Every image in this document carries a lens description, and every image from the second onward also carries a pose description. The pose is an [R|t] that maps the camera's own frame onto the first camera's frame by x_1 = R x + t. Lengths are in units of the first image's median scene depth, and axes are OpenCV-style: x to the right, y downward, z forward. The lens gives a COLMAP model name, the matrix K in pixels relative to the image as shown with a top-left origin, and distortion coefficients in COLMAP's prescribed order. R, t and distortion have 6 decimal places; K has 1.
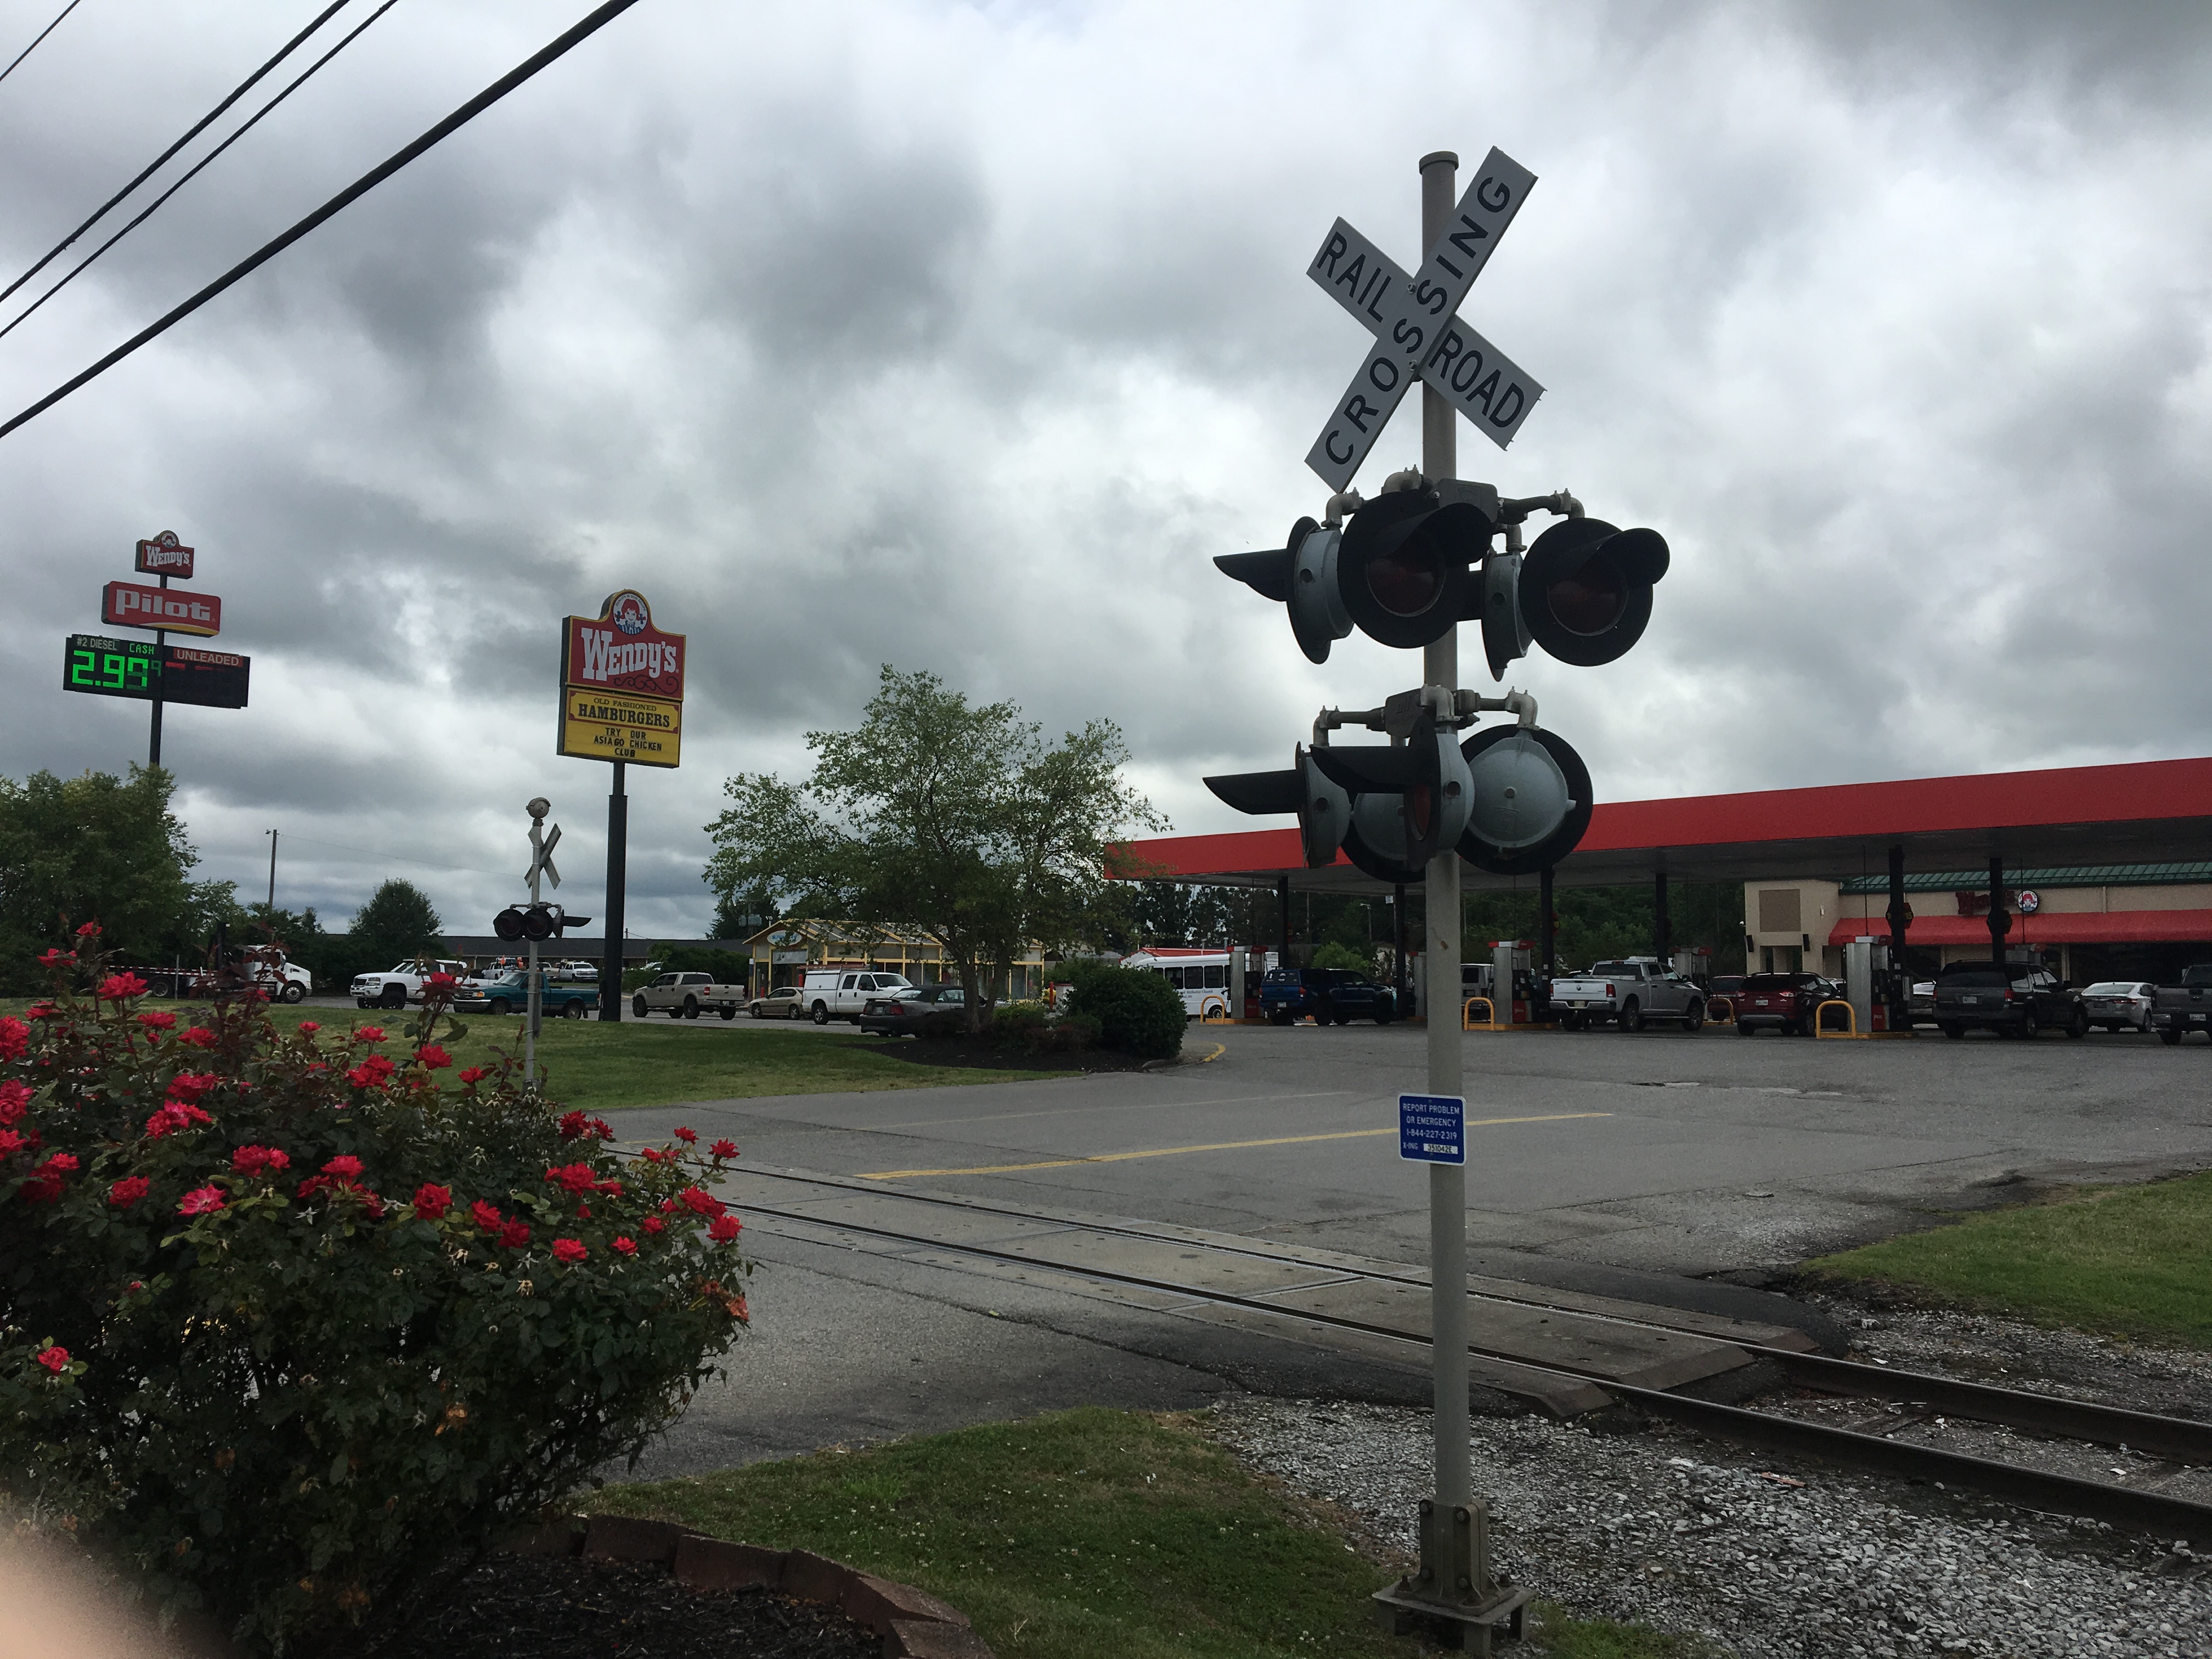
lens RADIAL K [[1871.7, 0, 1116.7], [0, 1871.7, 825.5], [0, 0, 1]] dist [0.083472, -0.106714]
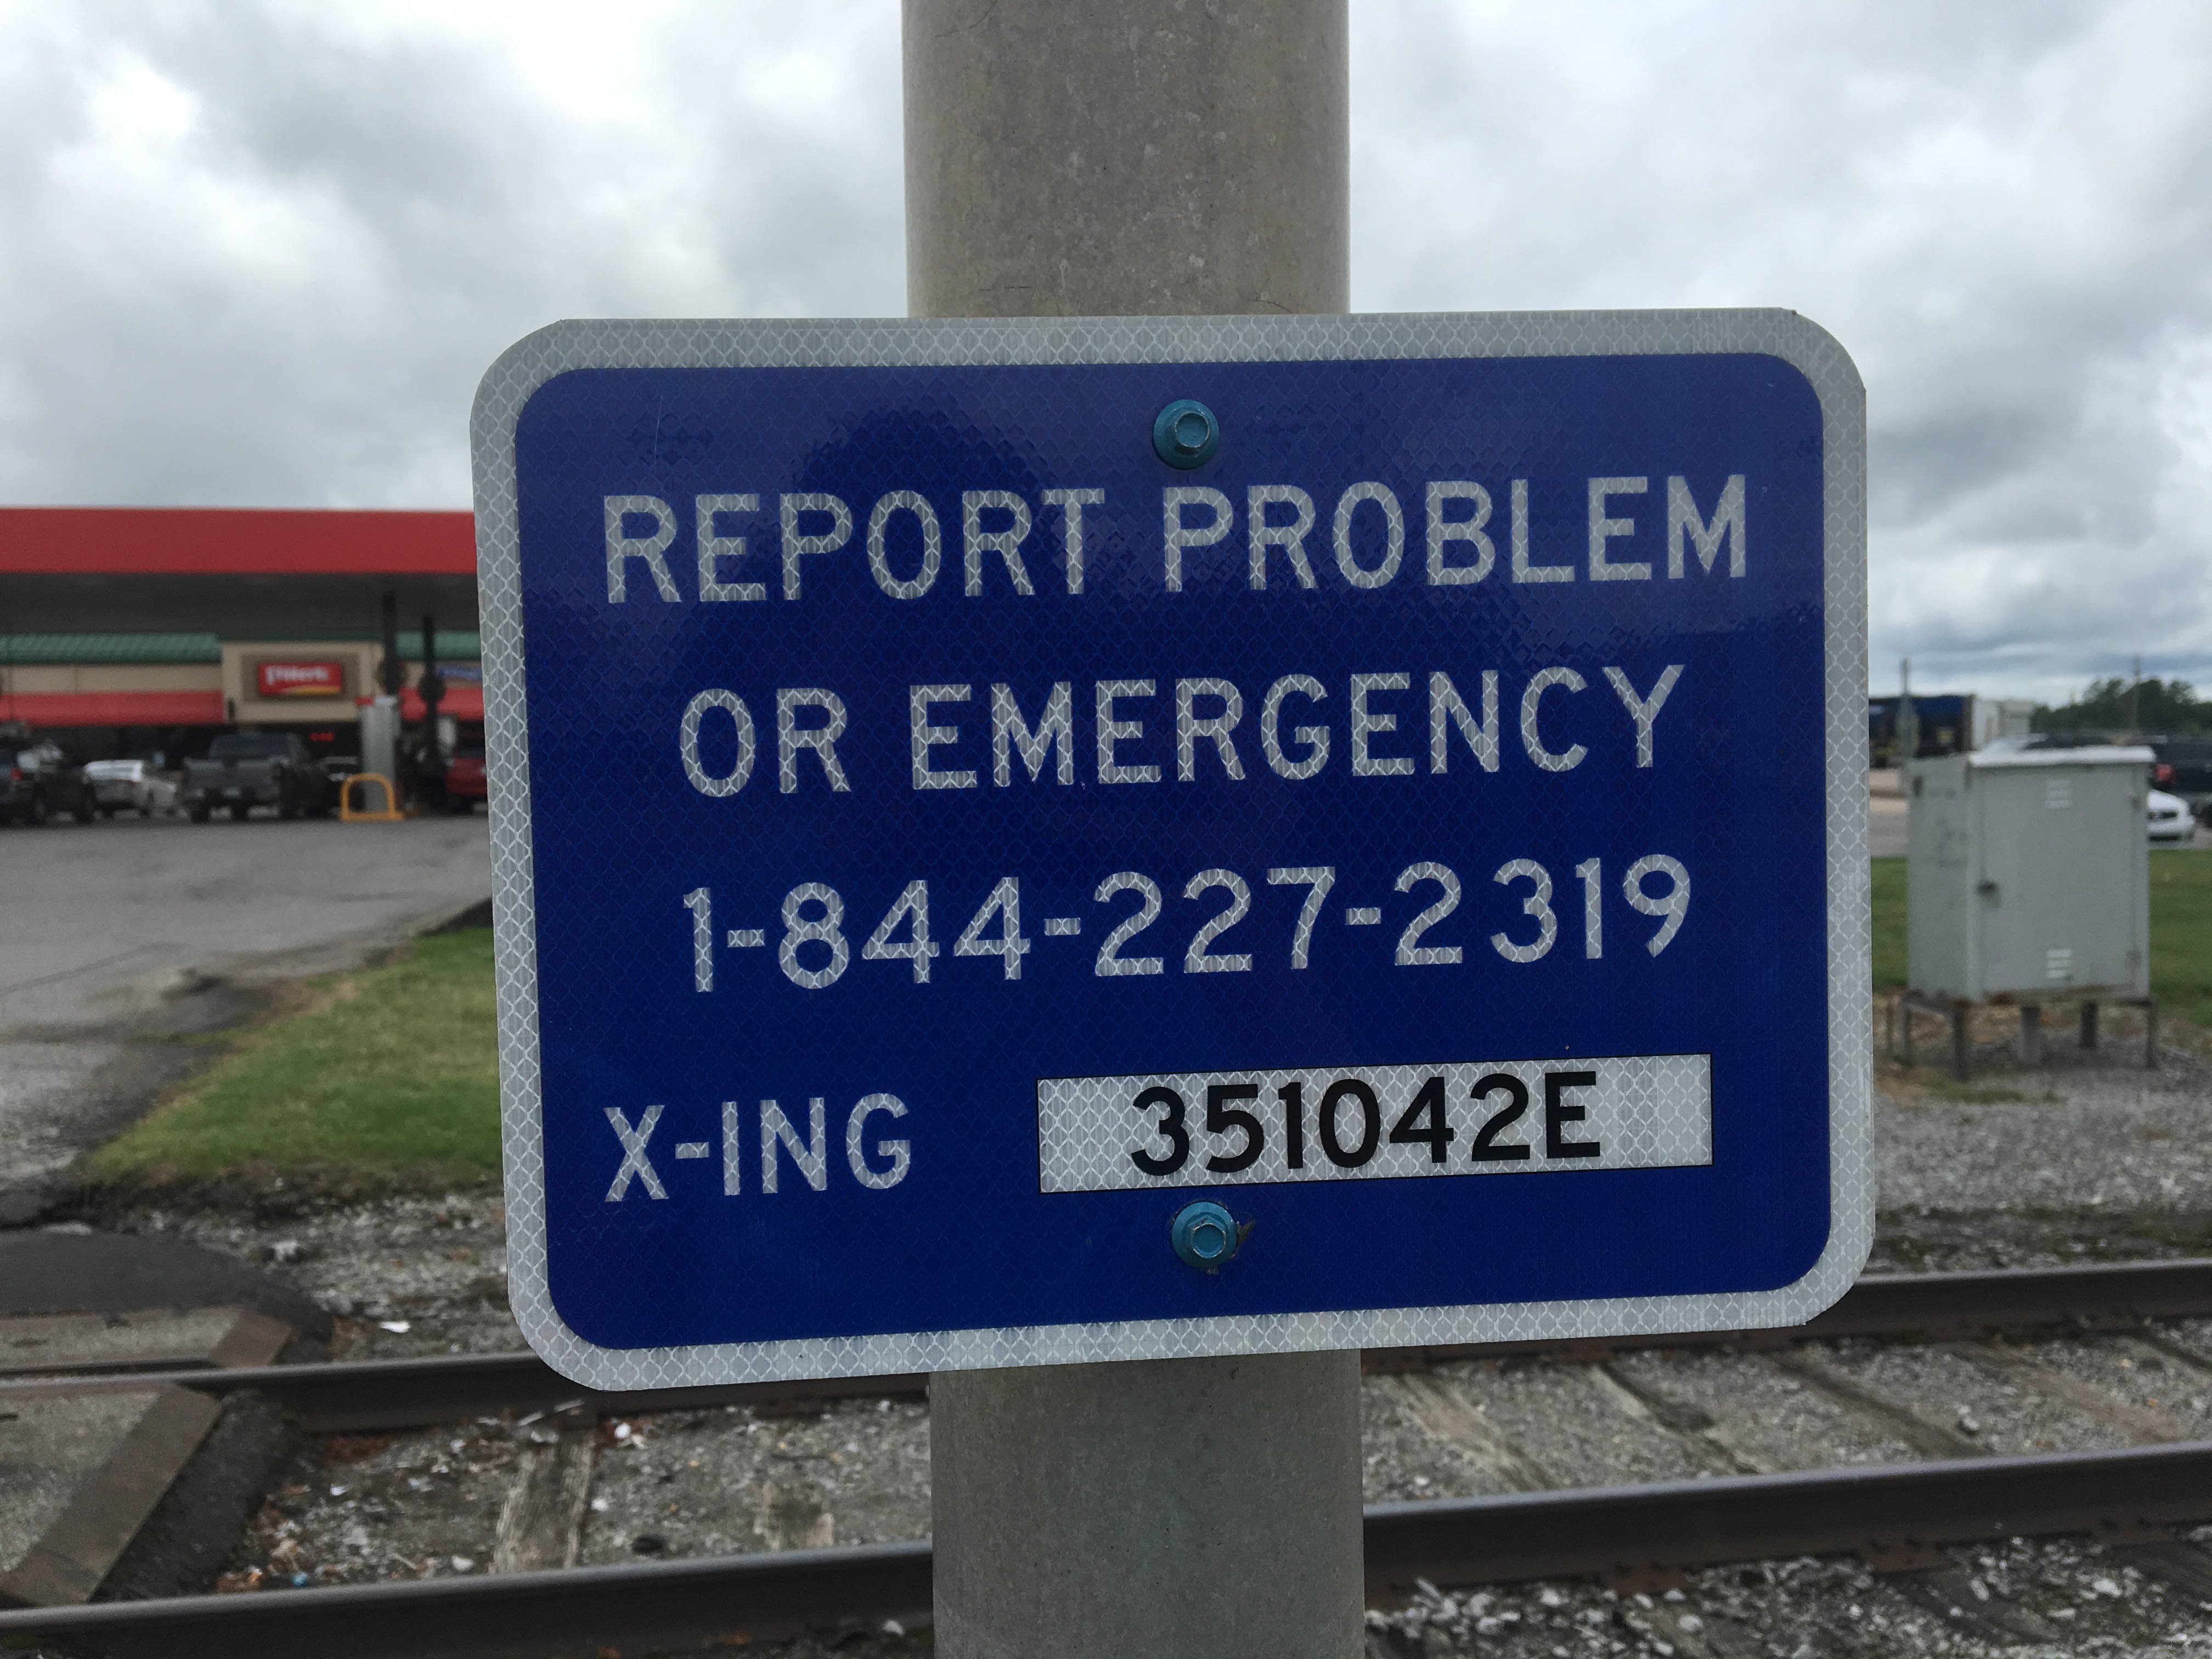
lens RADIAL K [[1859.7, 0, 1062.7], [0, 1859.7, 835.8], [0, 0, 1]] dist [0.118195, -0.211539]
pose [[0.544201, -0.043649, 0.837819, 0.067094], [-0.047709, 0.995420, 0.082848, 0.094761], [-0.837597, -0.085057, 0.539626, 0.588777]]
